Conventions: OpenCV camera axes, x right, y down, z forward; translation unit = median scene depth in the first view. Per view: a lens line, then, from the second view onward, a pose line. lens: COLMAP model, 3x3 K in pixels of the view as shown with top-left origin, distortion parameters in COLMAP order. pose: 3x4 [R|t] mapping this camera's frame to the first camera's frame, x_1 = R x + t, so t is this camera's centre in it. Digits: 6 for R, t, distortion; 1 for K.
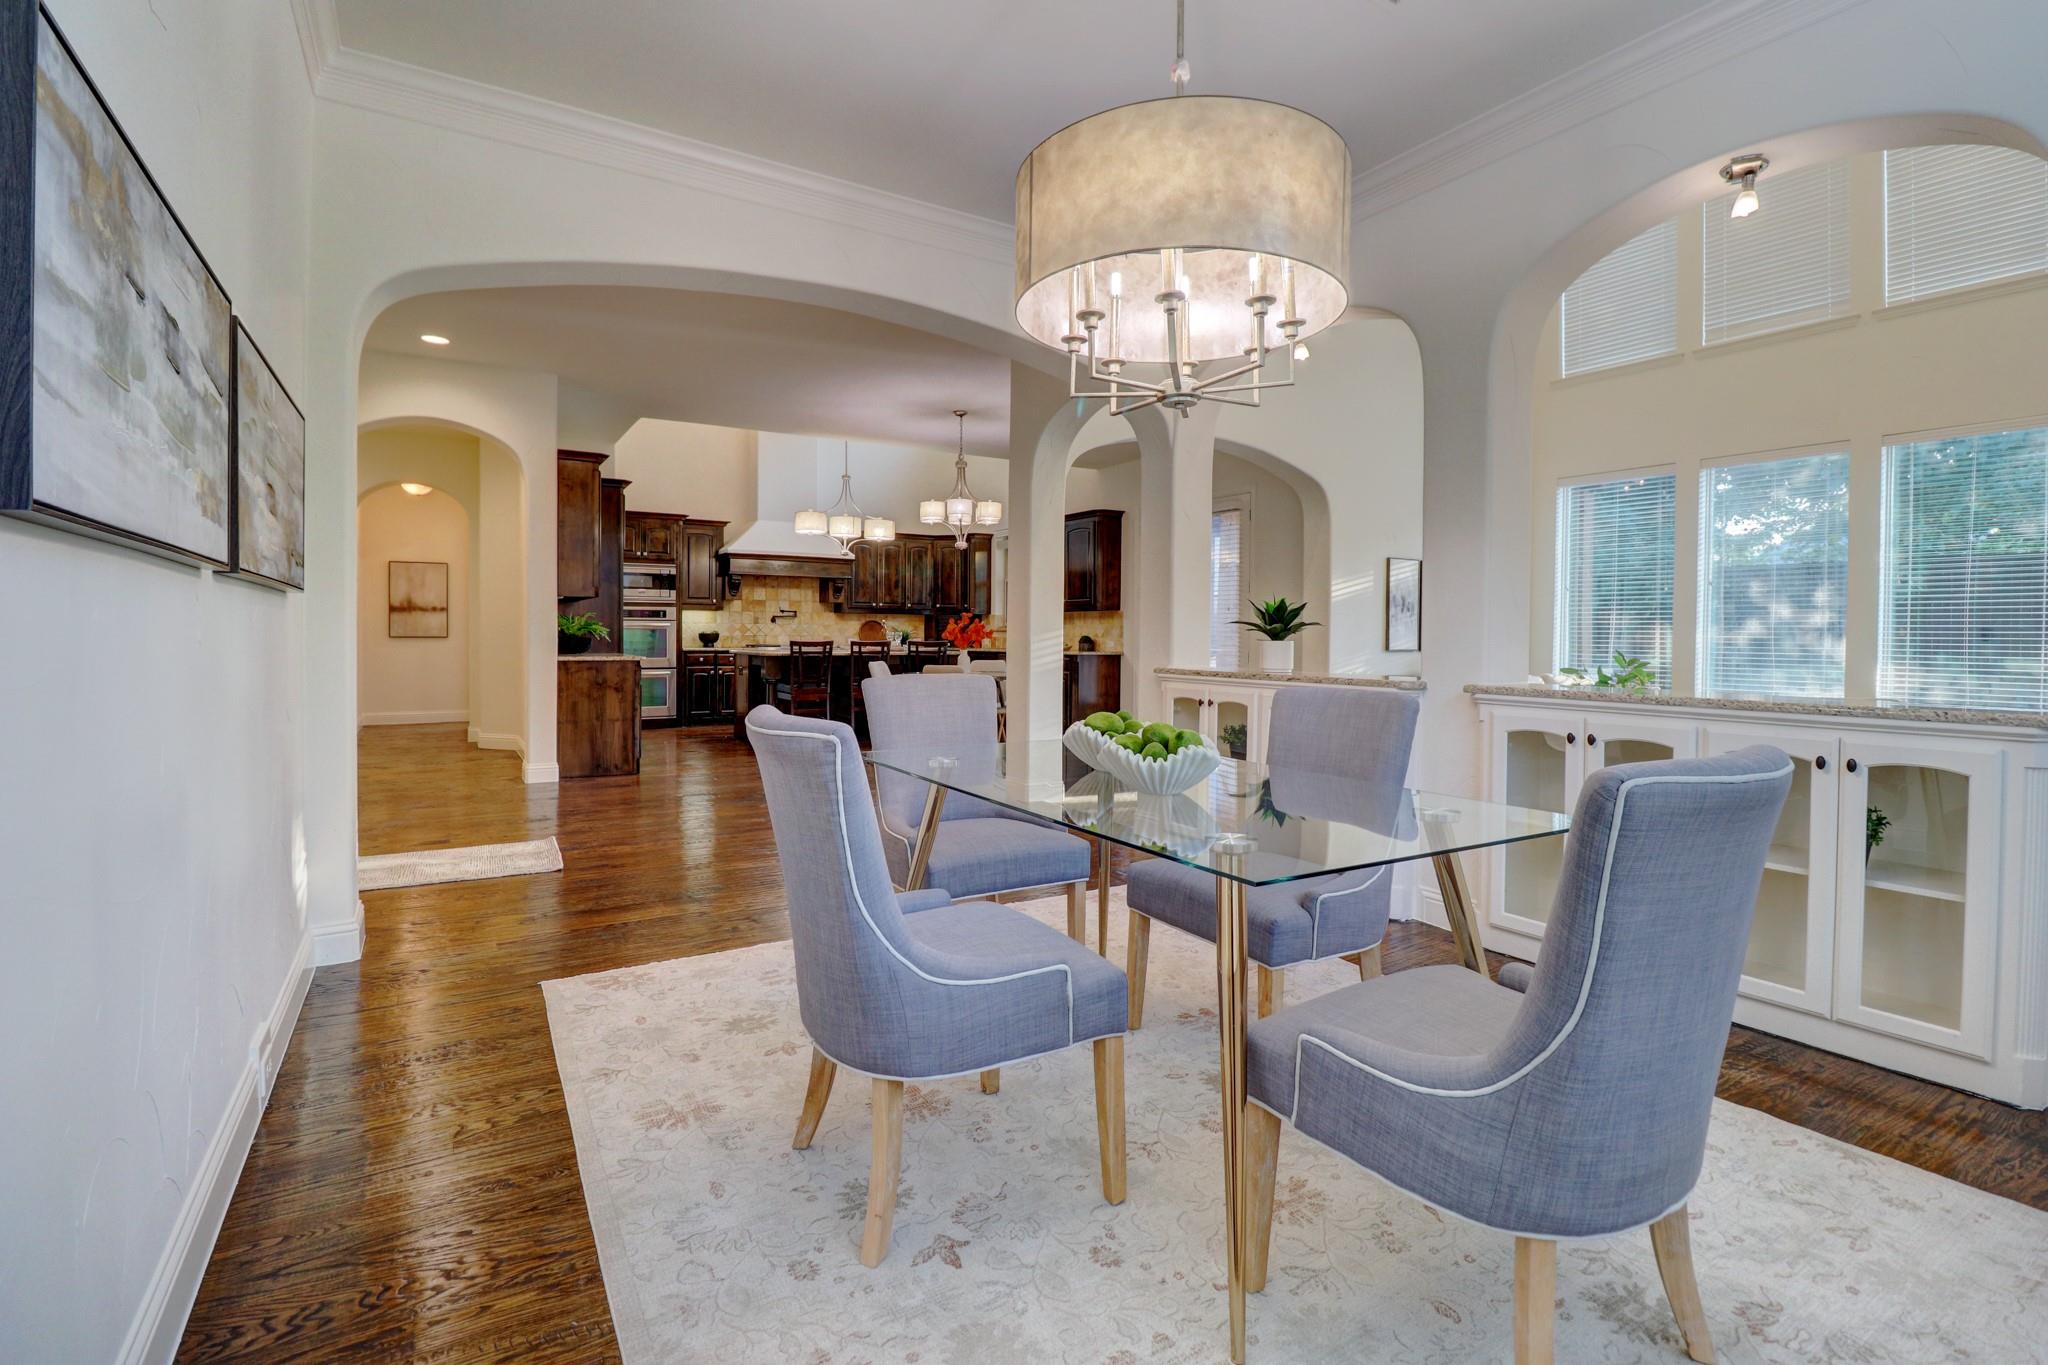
lens RADIAL K [[948.4, 0, 1019.1], [0, 948.4, 648.4], [0, 0, 1]] dist [0.009431, -0.020772]
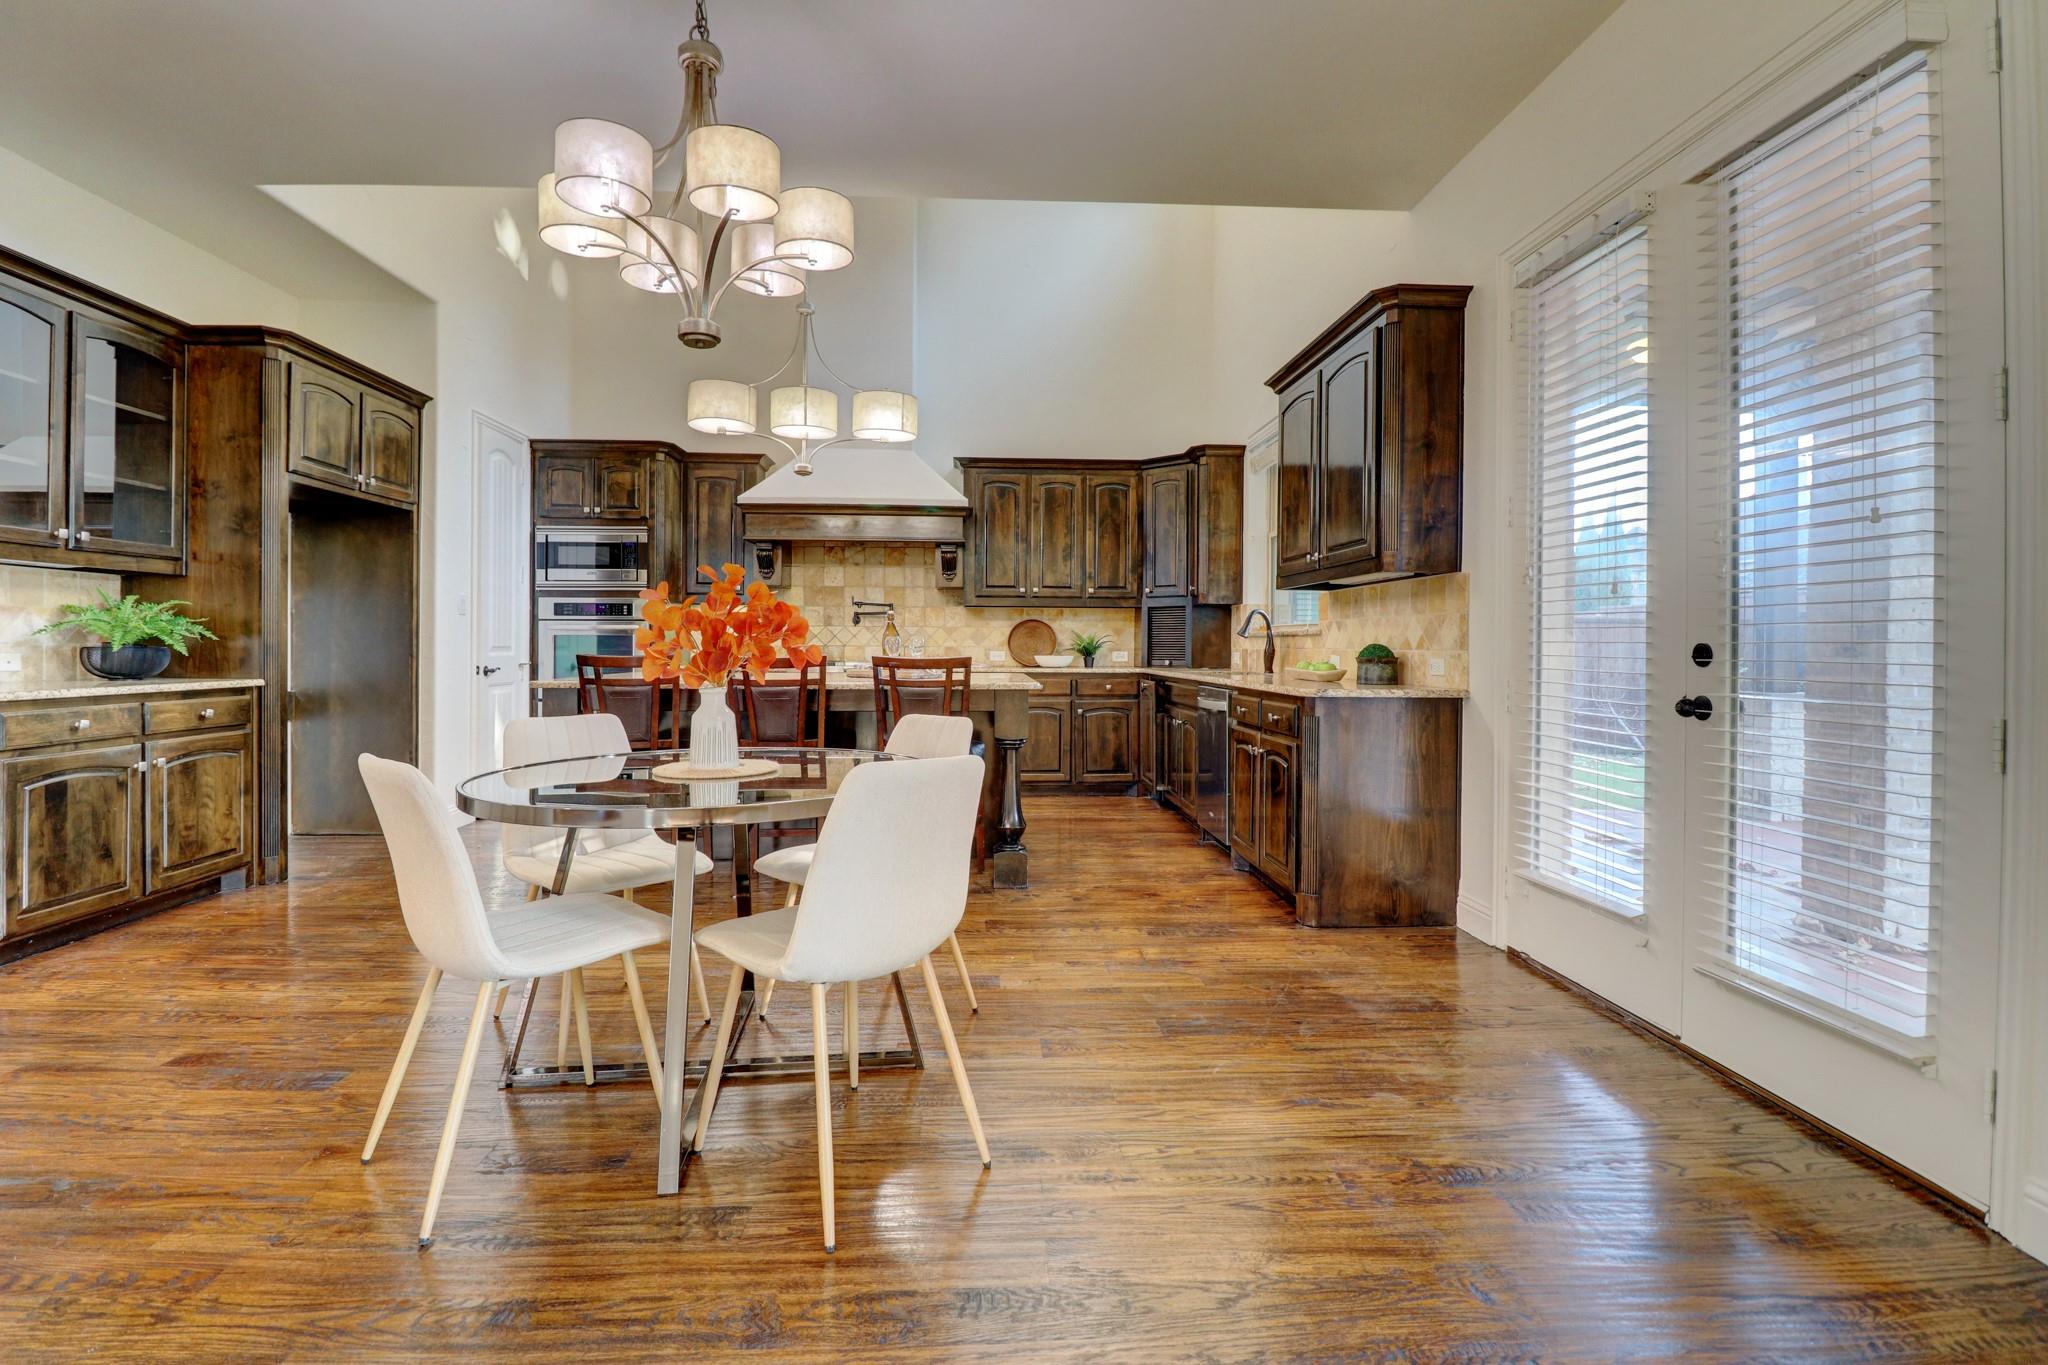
lens RADIAL K [[948.4, 0, 1019.1], [0, 948.4, 648.4], [0, 0, 1]] dist [0.009431, -0.020772]
pose [[0.884231, -0.000719, -0.467050, 0.112886], [-0.004813, 0.999932, -0.010650, -0.006422], [0.467026, 0.011665, 0.884167, 0.545731]]
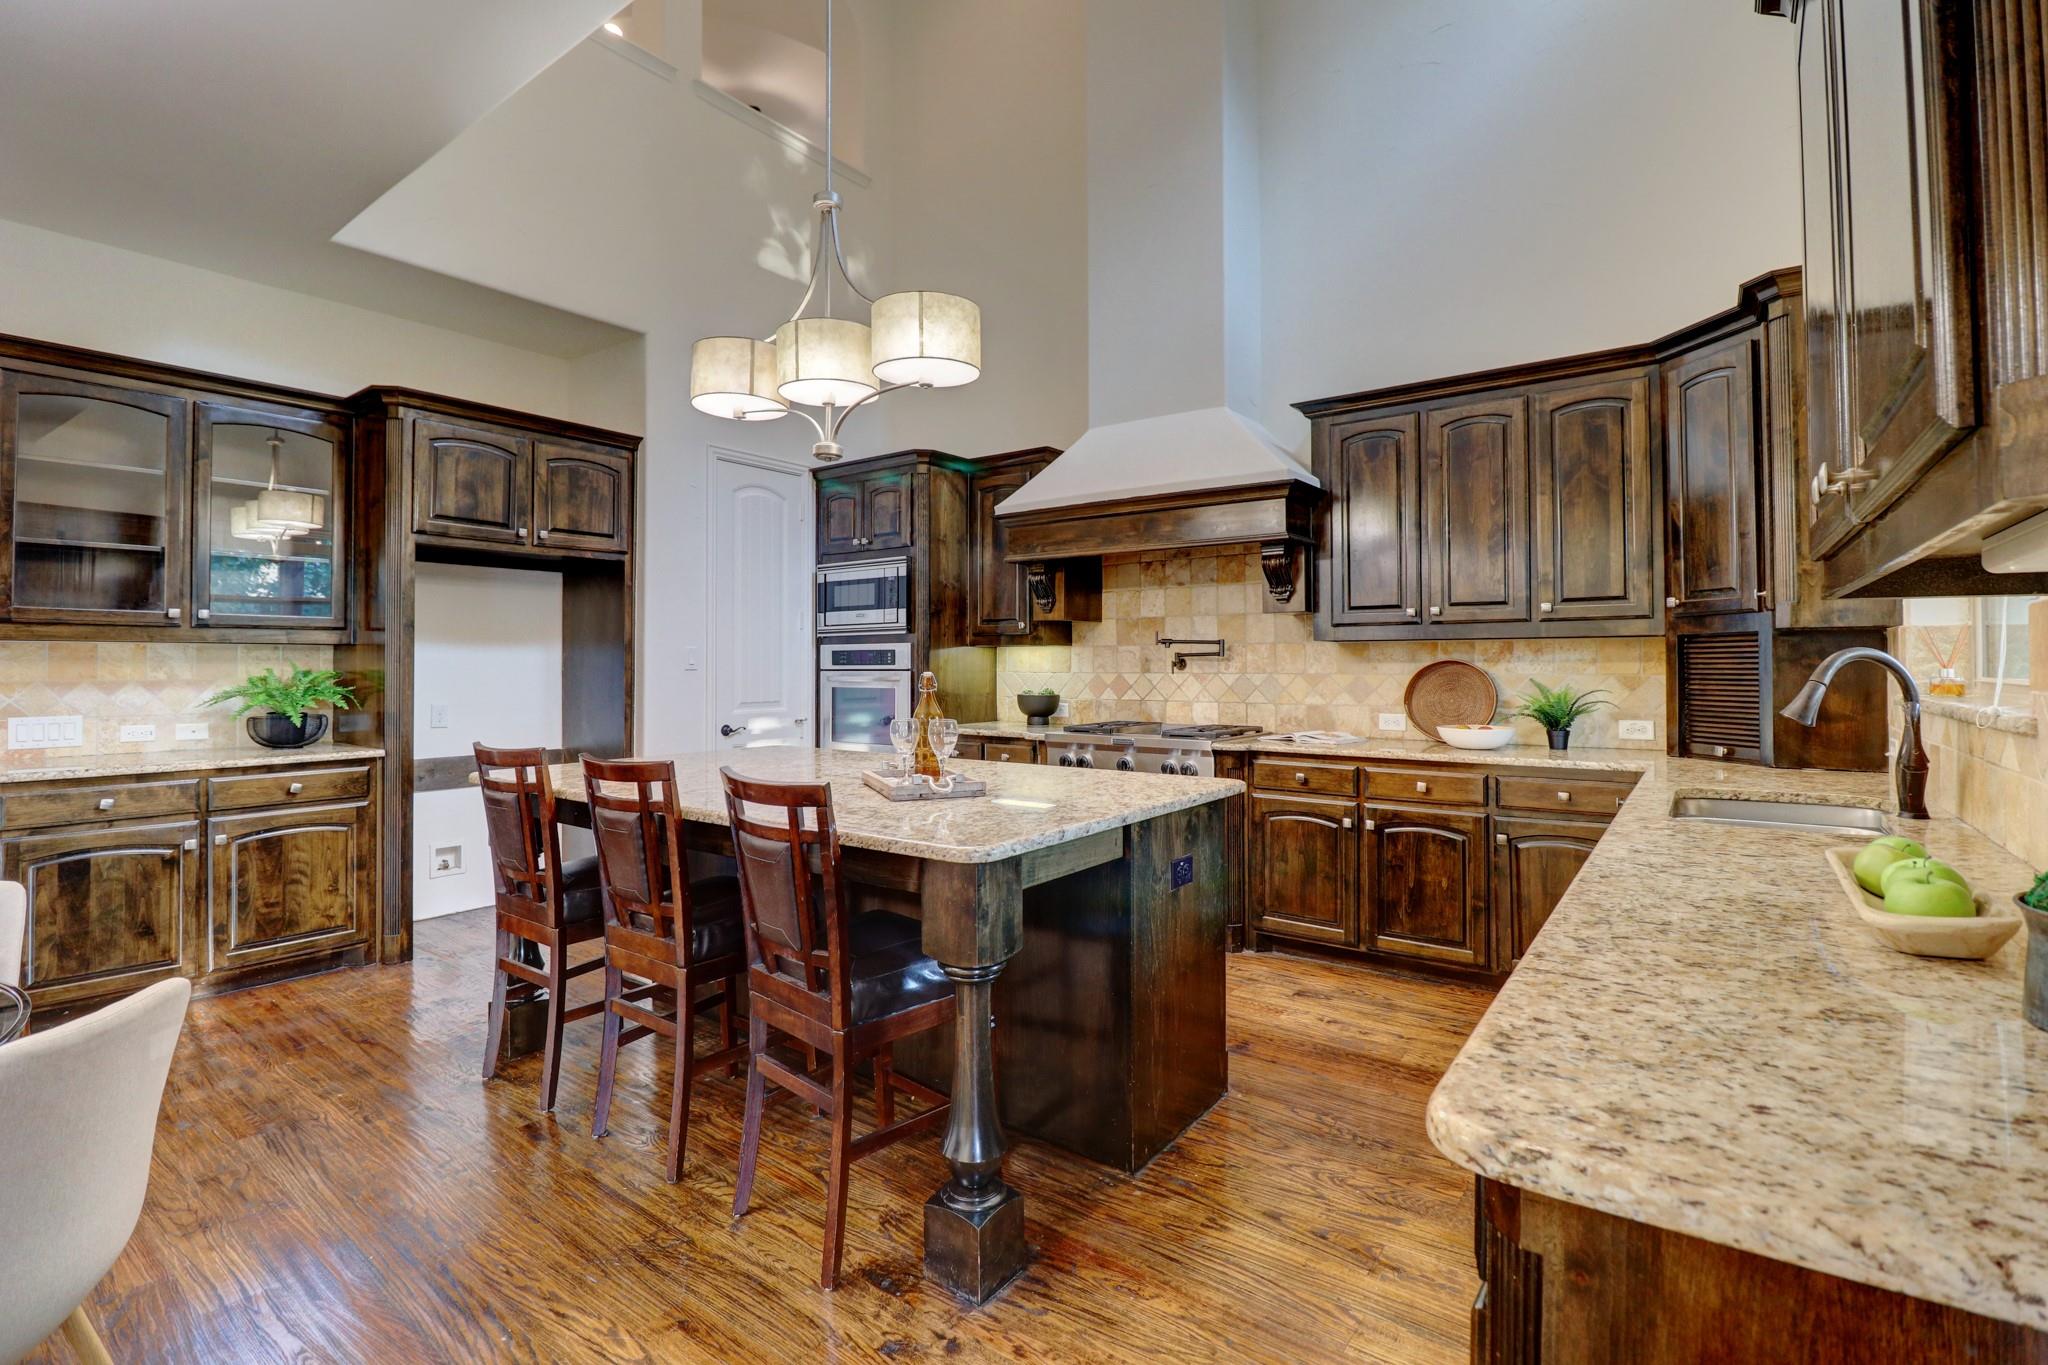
lens RADIAL K [[948.4, 0, 1019.1], [0, 948.4, 648.4], [0, 0, 1]] dist [0.009431, -0.020772]
pose [[0.376042, -0.022428, -0.926331, 0.101746], [-0.005369, 0.999638, -0.026382, -0.026439], [0.926587, 0.014894, 0.375785, 0.813543]]
